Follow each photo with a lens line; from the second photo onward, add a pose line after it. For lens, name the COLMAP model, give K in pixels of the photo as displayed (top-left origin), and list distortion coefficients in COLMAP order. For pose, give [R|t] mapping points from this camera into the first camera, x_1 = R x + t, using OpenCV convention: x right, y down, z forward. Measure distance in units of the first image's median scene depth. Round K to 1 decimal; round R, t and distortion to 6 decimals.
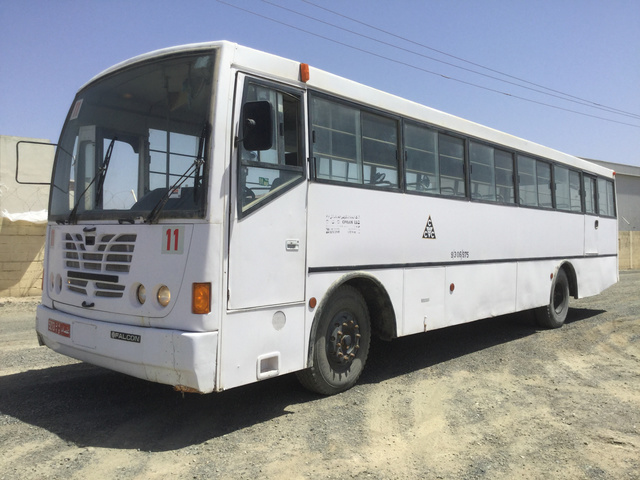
lens RADIAL K [[592.8, 0, 320.0], [0, 592.8, 240.0], [0, 0, 1]] dist [0.062528, 0.001354]
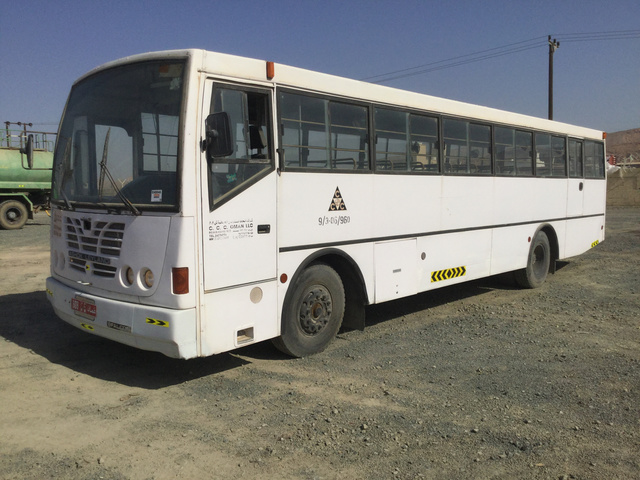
lens RADIAL K [[592.8, 0, 320.0], [0, 592.8, 240.0], [0, 0, 1]] dist [0.062528, 0.001354]
pose [[0.999443, -0.006228, -0.032790, 0.093585], [0.009219, 0.995729, 0.091862, -0.070889], [0.032078, -0.092113, 0.995232, -0.116990]]
